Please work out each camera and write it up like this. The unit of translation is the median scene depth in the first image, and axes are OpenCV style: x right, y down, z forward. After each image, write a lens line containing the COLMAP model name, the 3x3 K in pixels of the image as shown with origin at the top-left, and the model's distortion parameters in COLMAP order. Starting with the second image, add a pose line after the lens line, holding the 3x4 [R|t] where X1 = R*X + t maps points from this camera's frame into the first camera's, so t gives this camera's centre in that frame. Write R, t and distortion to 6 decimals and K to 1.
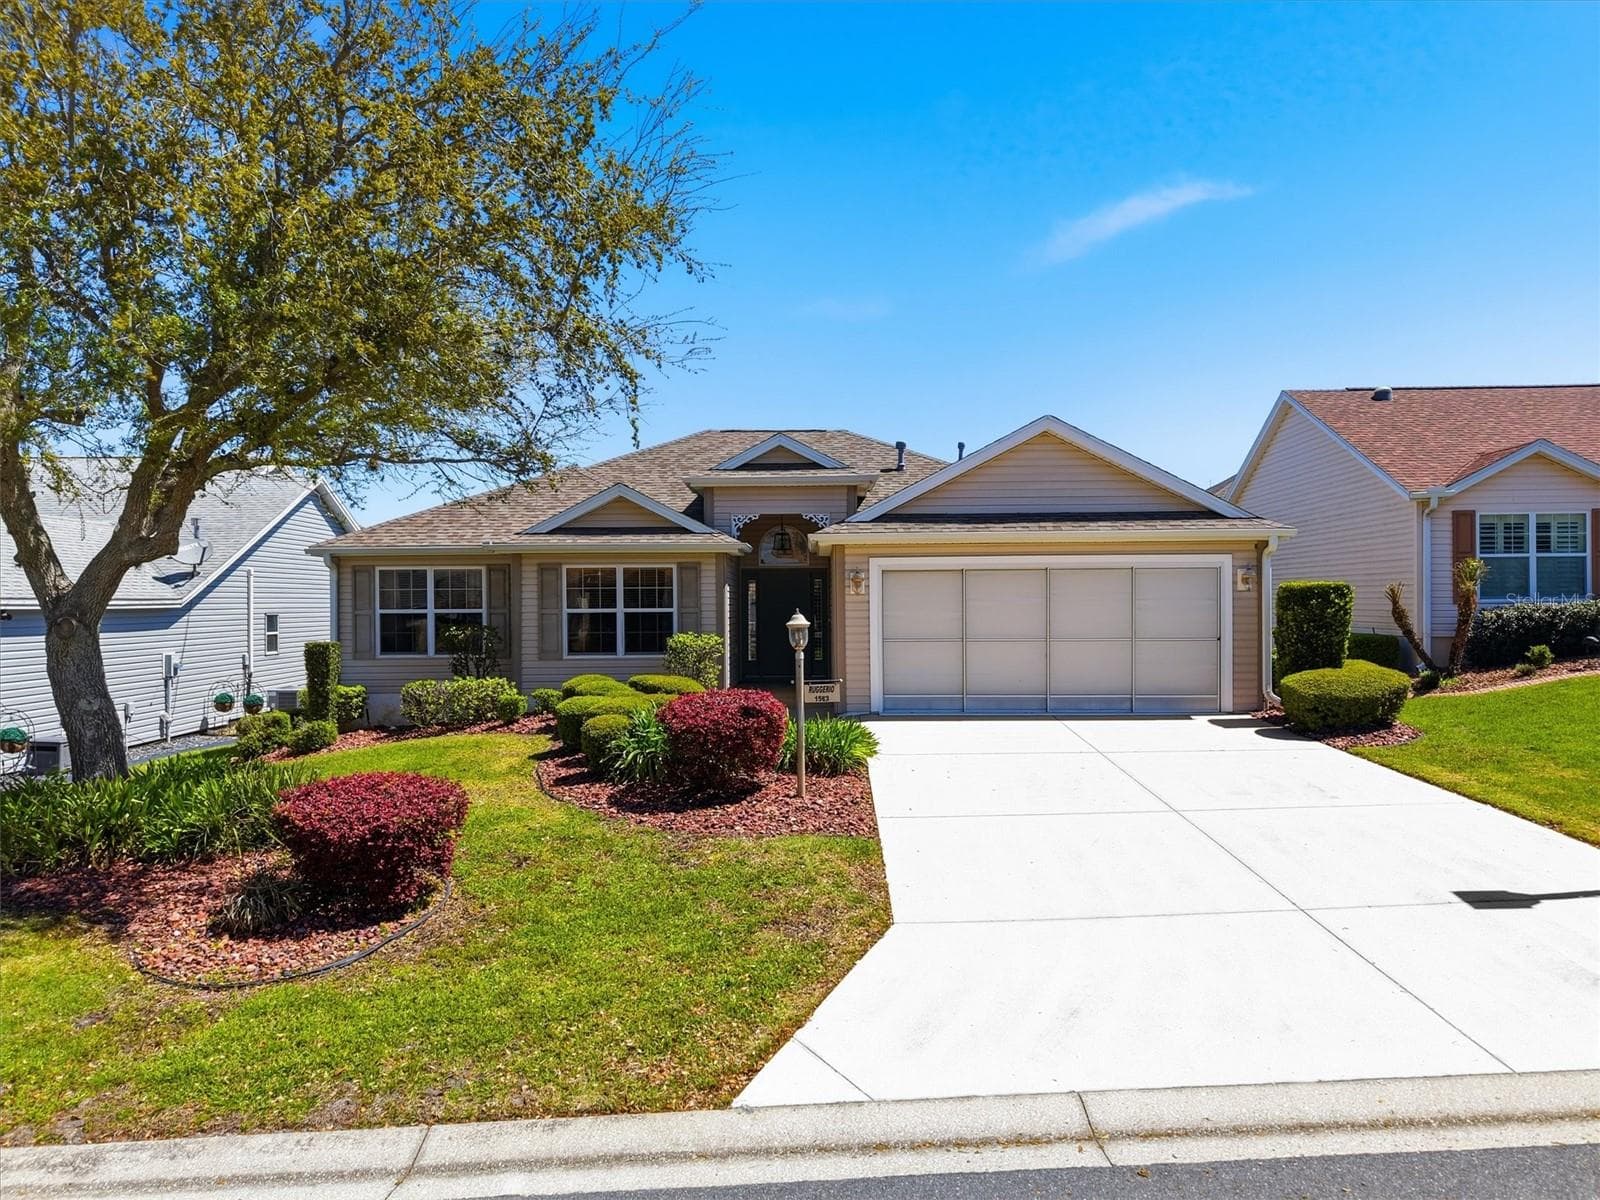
lens RADIAL K [[1072.8, 0, 801.9], [0, 1072.8, 609.8], [0, 0, 1]] dist [0.020137, -0.020268]
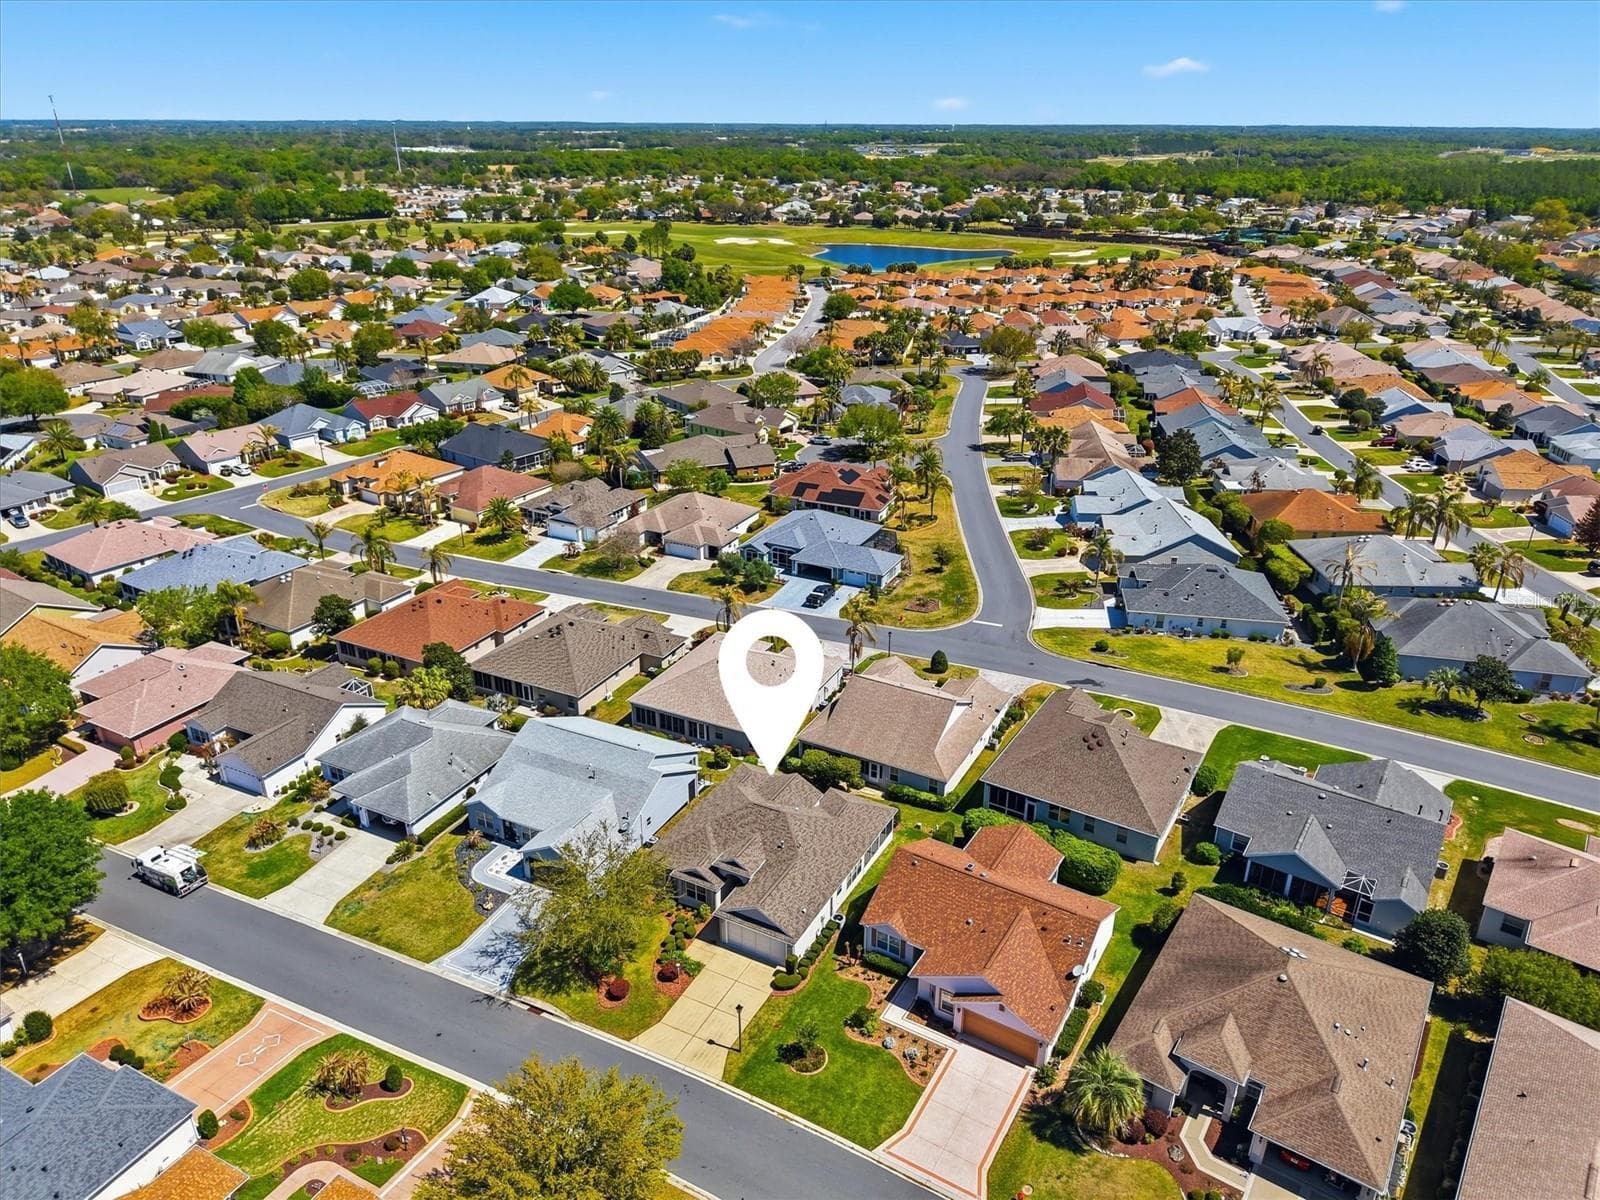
lens RADIAL K [[1072.8, 0, 801.9], [0, 1072.8, 609.8], [0, 0, 1]] dist [0.020137, -0.020268]
pose [[0.887647, 0.201539, -0.414082, 2.595168], [-0.012915, 0.909696, 0.415075, -4.127264], [0.460343, -0.363092, 0.810092, -2.860575]]
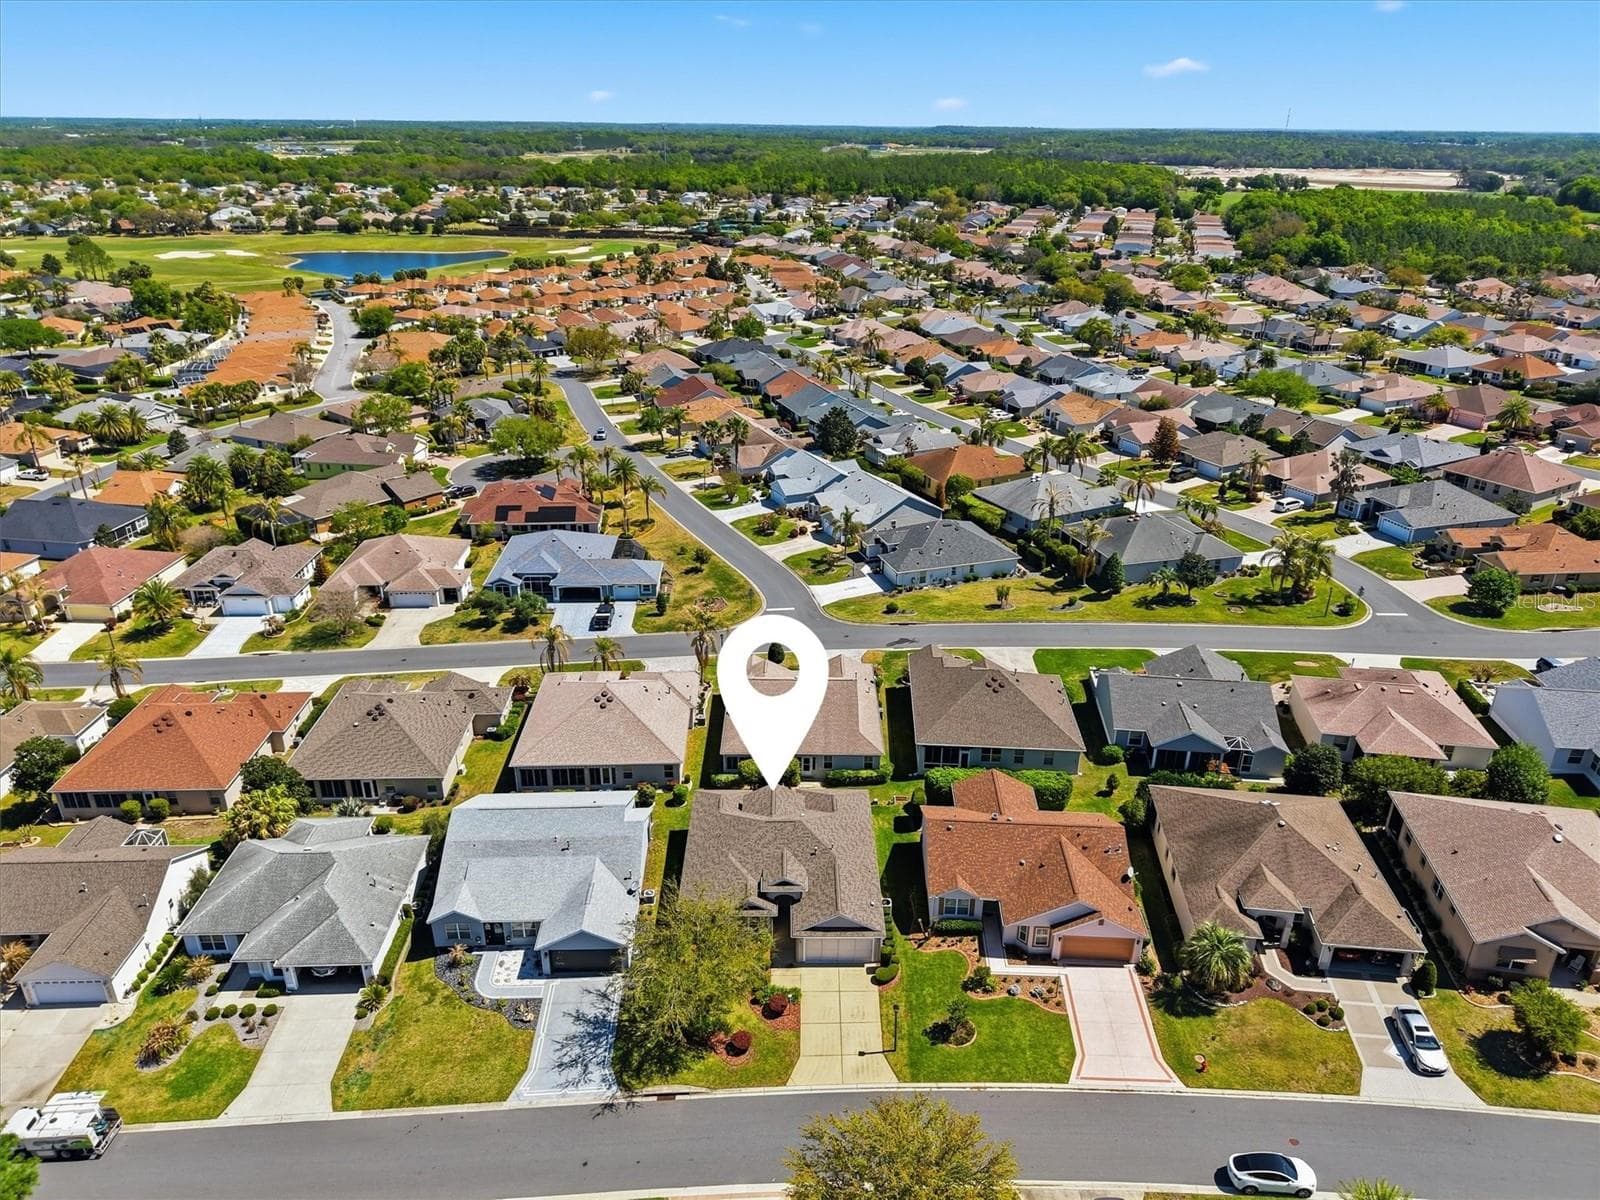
lens RADIAL K [[1072.8, 0, 801.9], [0, 1072.8, 609.8], [0, 0, 1]] dist [0.020137, -0.020268]
pose [[0.999631, 0.006299, 0.026430, -0.100285], [-0.016600, 0.911680, 0.410565, -4.143461], [-0.021510, -0.410853, 0.911448, -3.485542]]
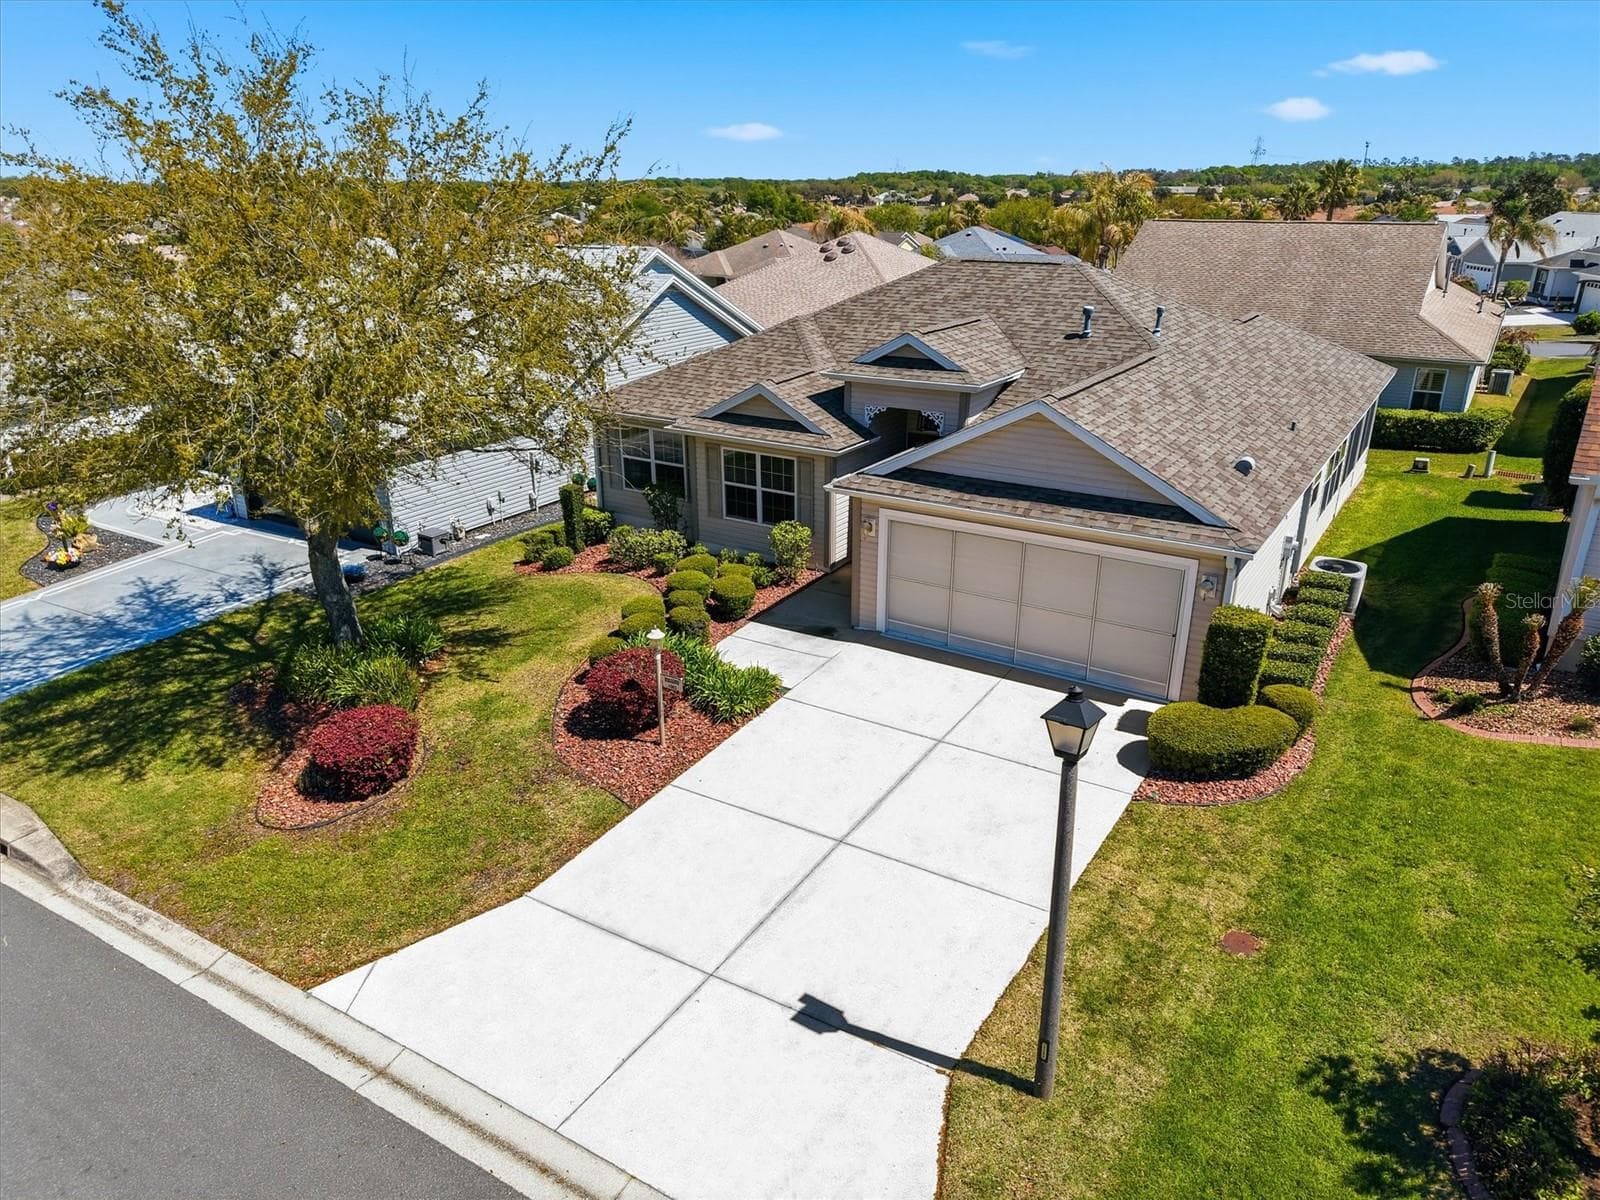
lens RADIAL K [[1072.8, 0, 801.9], [0, 1072.8, 609.8], [0, 0, 1]] dist [0.020137, -0.020268]
pose [[0.849264, 0.199111, -0.488984, 0.687608], [-0.007225, 0.930458, 0.366327, -0.438010], [0.527919, -0.307575, 0.791643, 0.001200]]
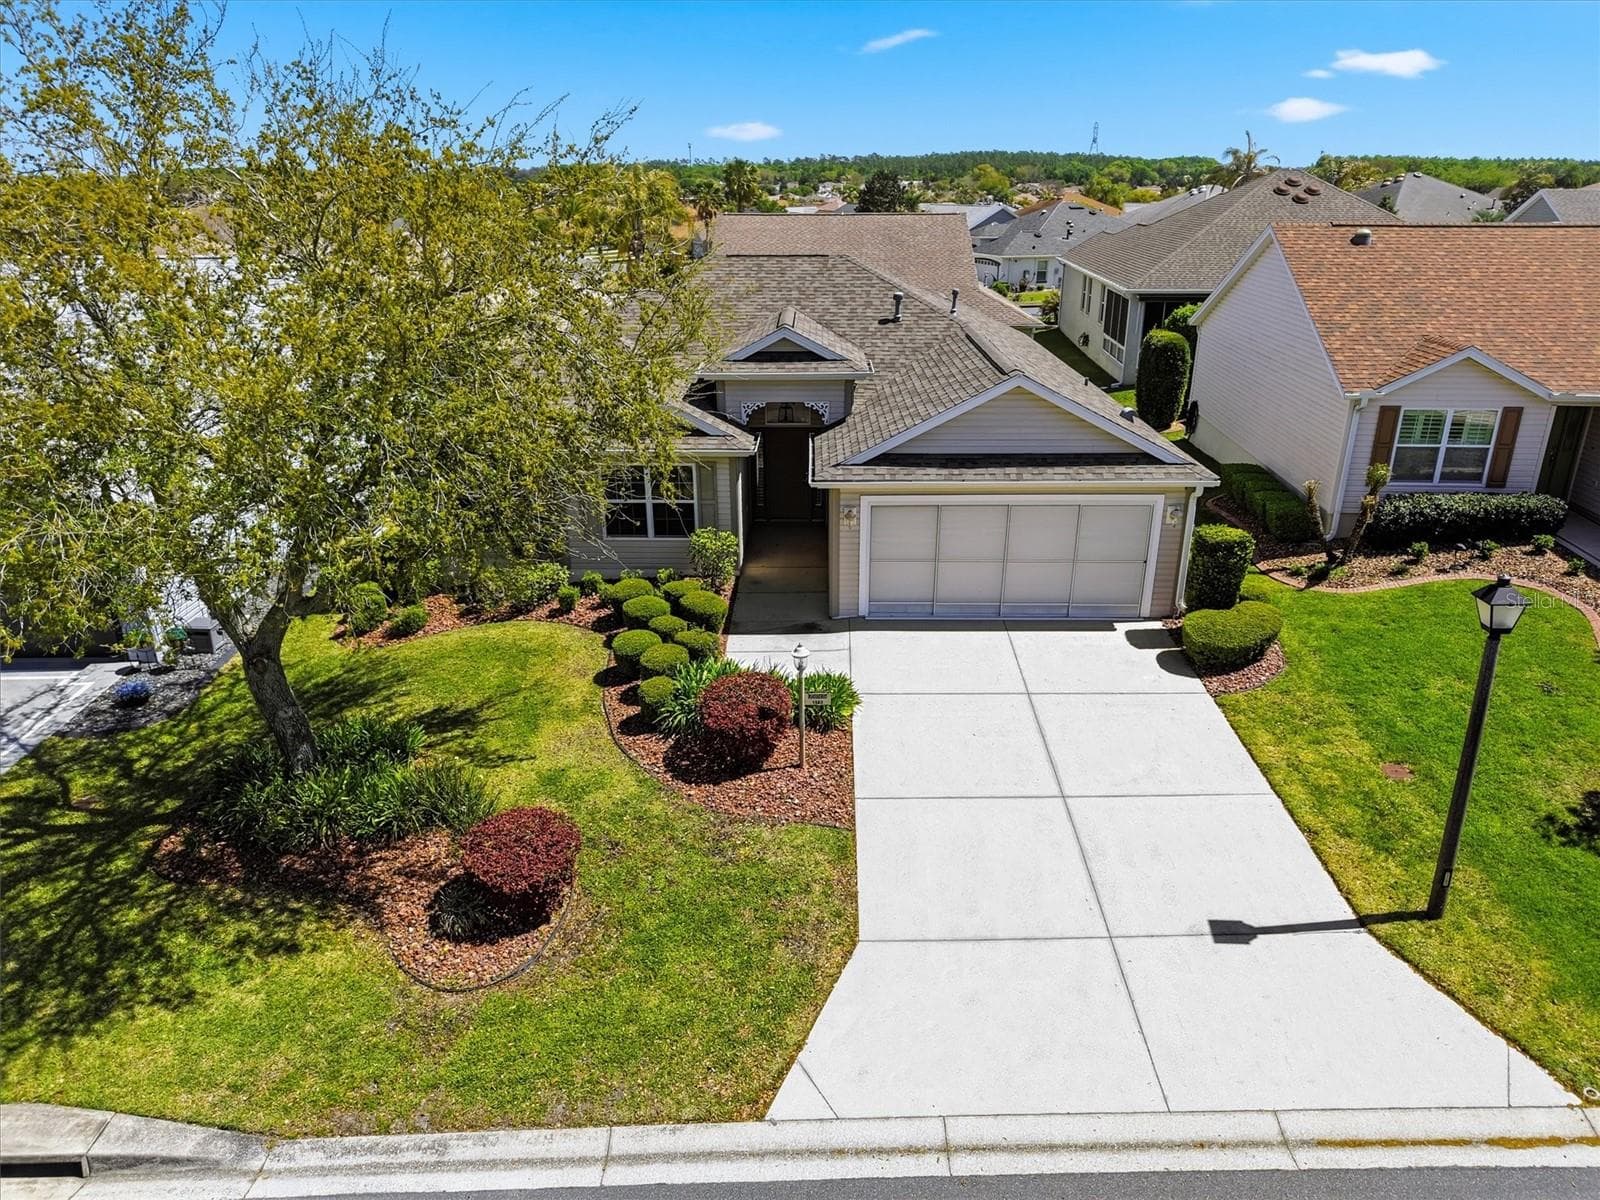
lens RADIAL K [[1072.8, 0, 801.9], [0, 1072.8, 609.8], [0, 0, 1]] dist [0.020137, -0.020268]
pose [[0.999991, 0.004037, -0.001433, -0.000038], [-0.003233, 0.930719, 0.365722, -0.432402], [0.002810, -0.365714, 0.930723, -0.184248]]
